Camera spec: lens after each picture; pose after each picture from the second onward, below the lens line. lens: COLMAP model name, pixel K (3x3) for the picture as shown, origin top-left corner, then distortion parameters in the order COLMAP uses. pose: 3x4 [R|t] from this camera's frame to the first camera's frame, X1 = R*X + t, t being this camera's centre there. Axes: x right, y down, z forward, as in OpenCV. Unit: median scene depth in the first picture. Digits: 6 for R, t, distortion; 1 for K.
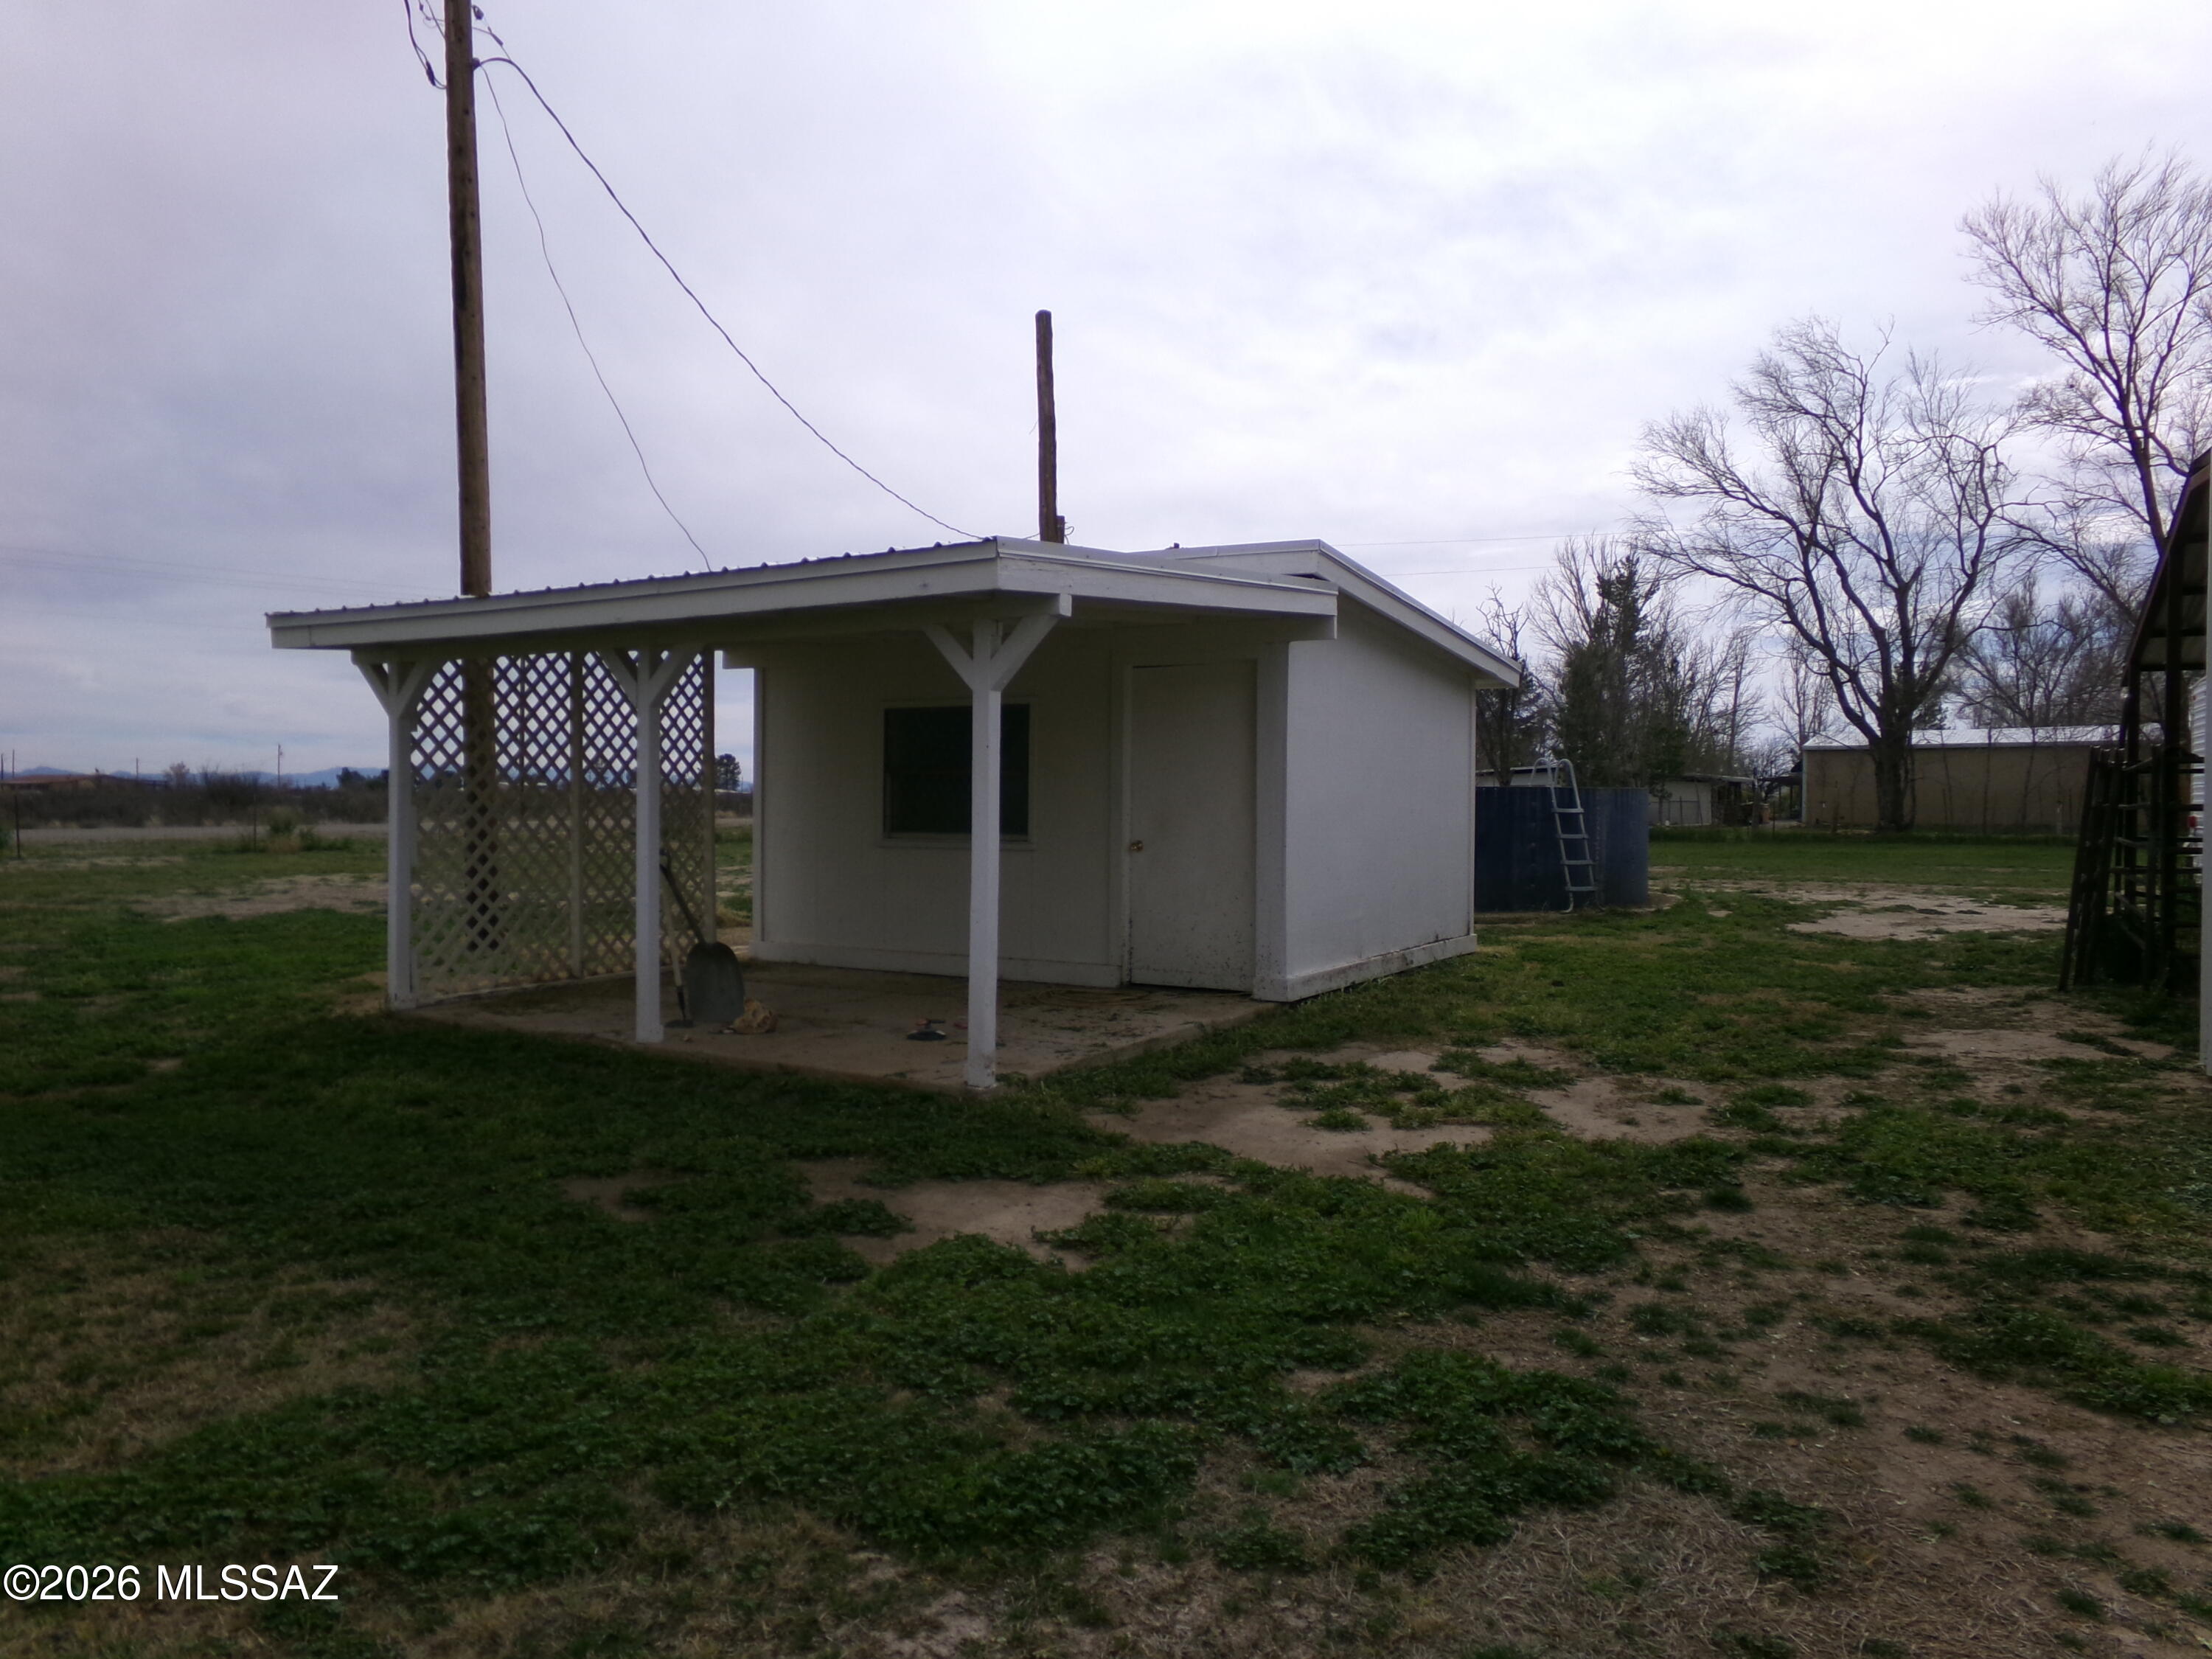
lens RADIAL K [[1548.0, 0, 1106.0], [0, 1548.0, 829.5], [0, 0, 1]] dist [-0.139059, 0.239199]
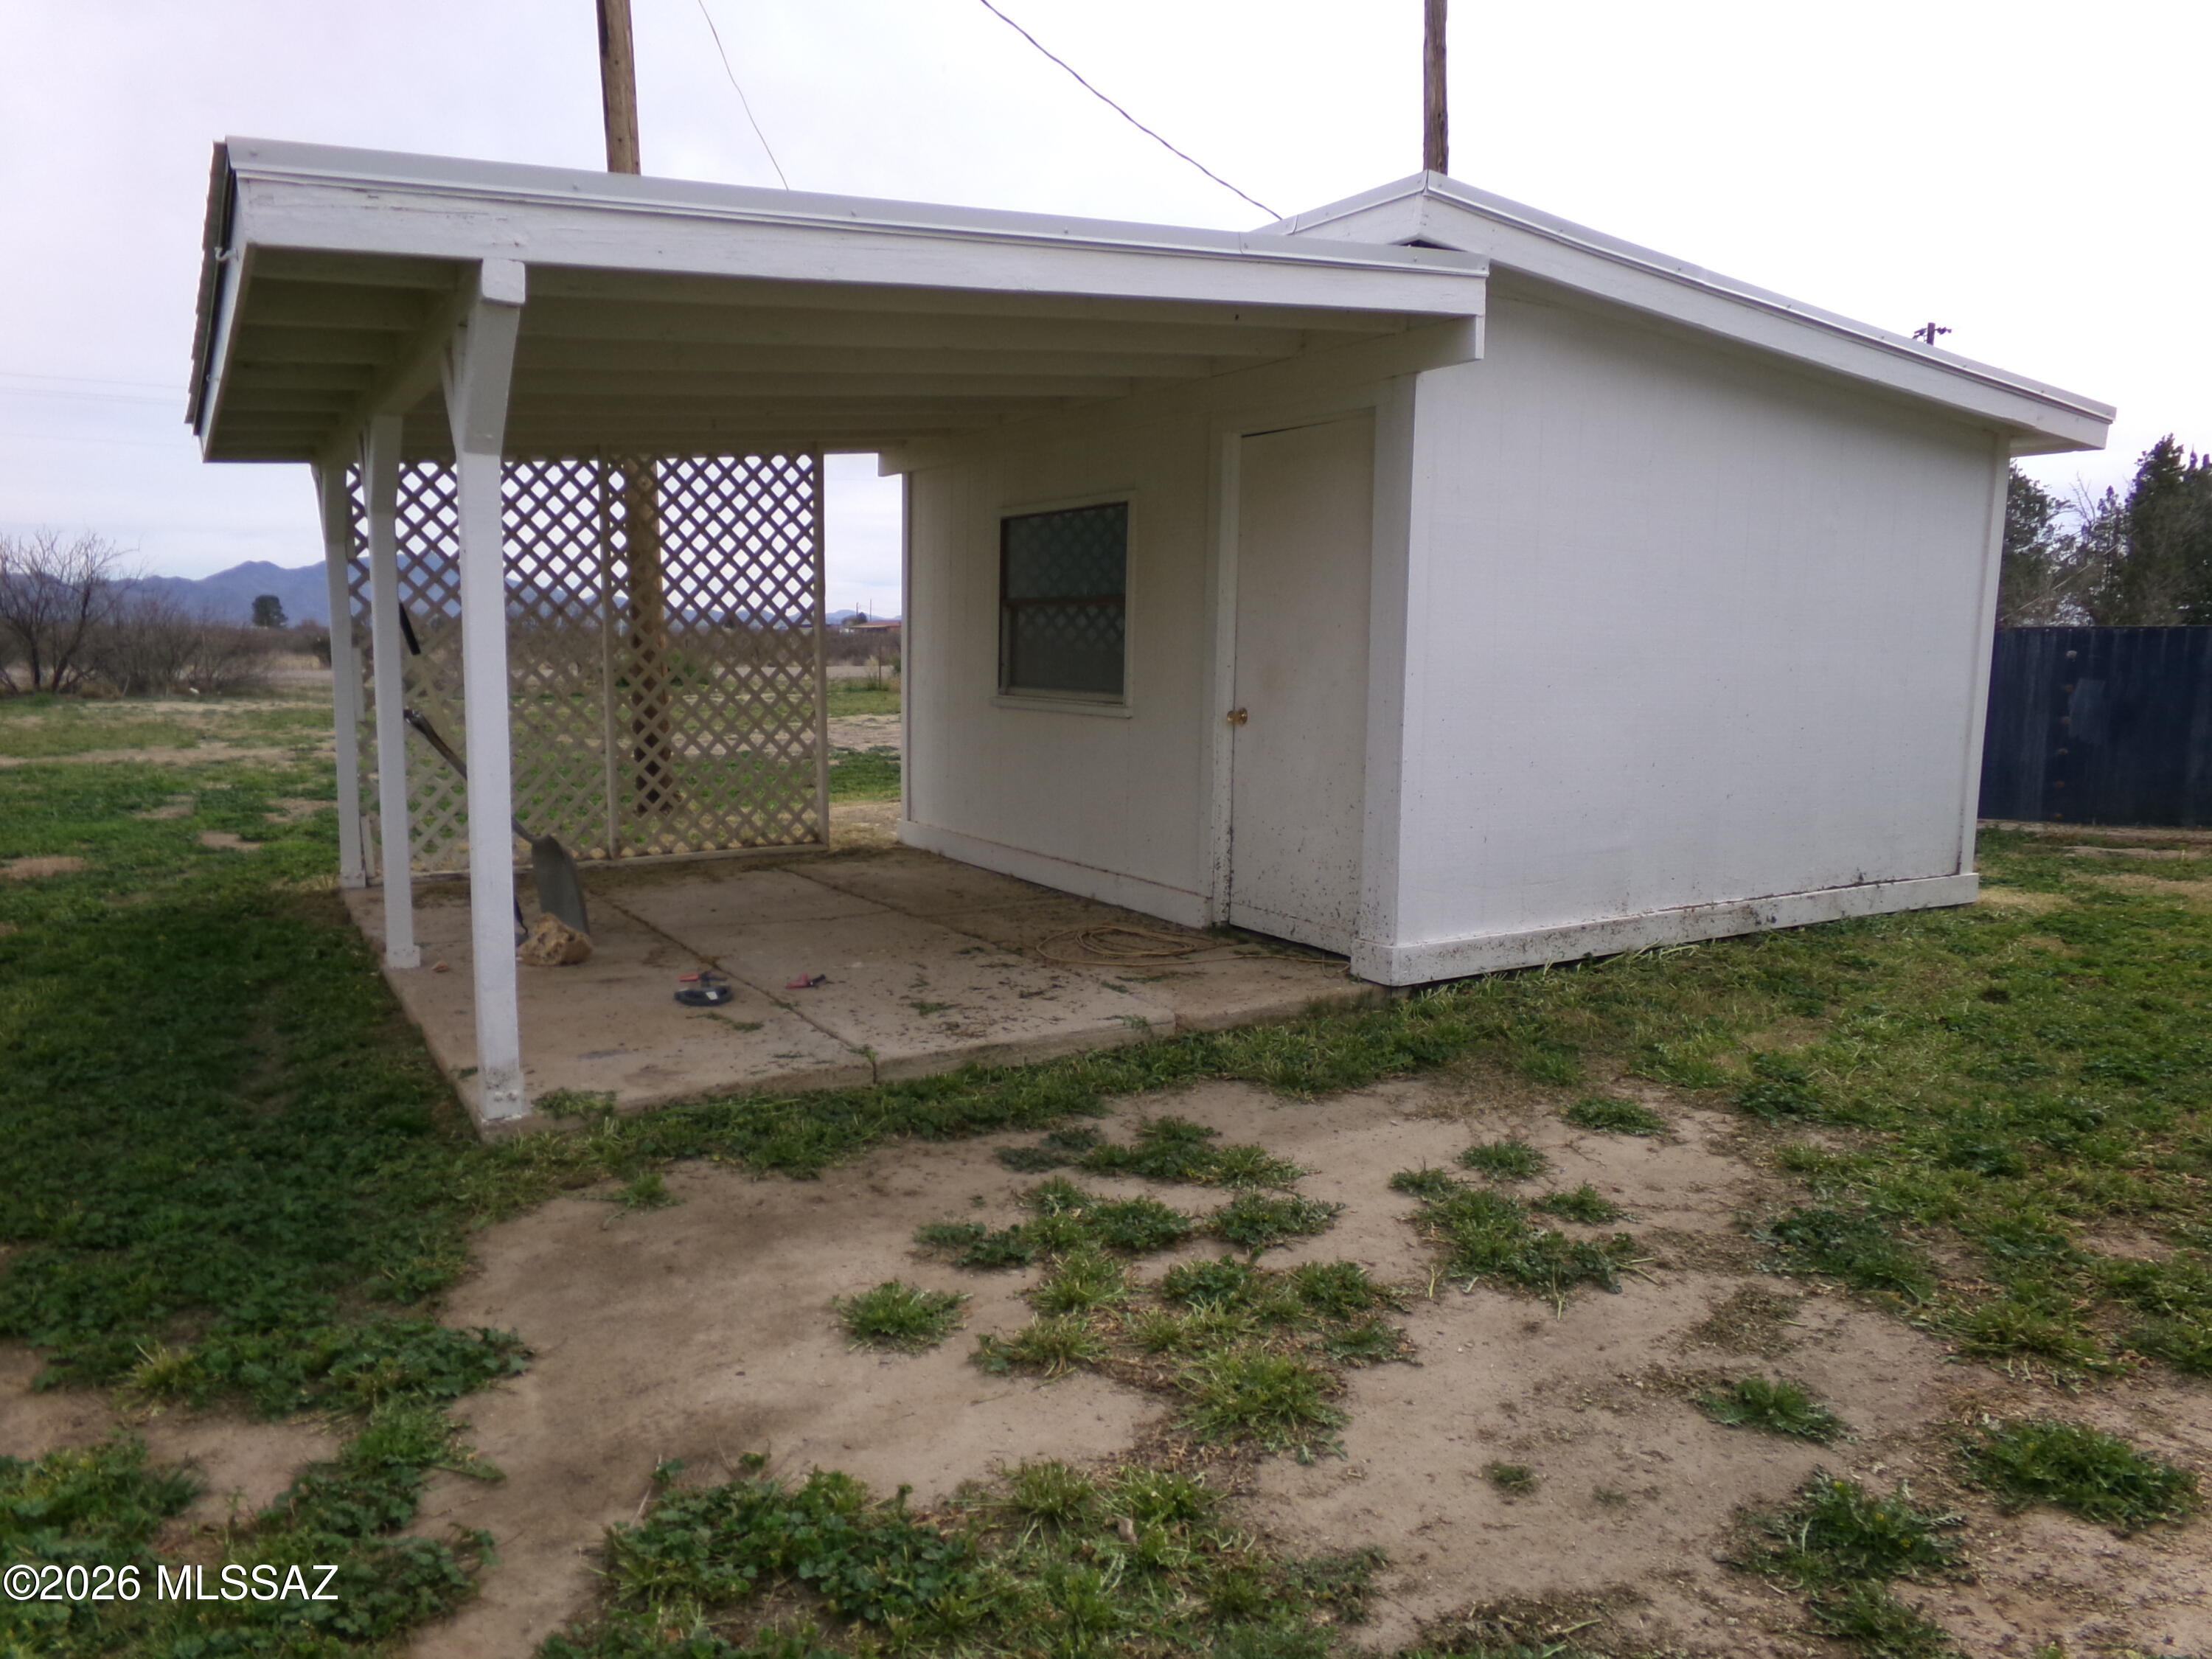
lens RADIAL K [[1548.0, 0, 1106.0], [0, 1548.0, 829.5], [0, 0, 1]] dist [-0.139059, 0.239199]
pose [[0.882902, 0.060407, -0.465656, 0.265031], [-0.013343, 0.994518, 0.103715, -0.007810], [0.469368, -0.085356, 0.878867, 0.388814]]
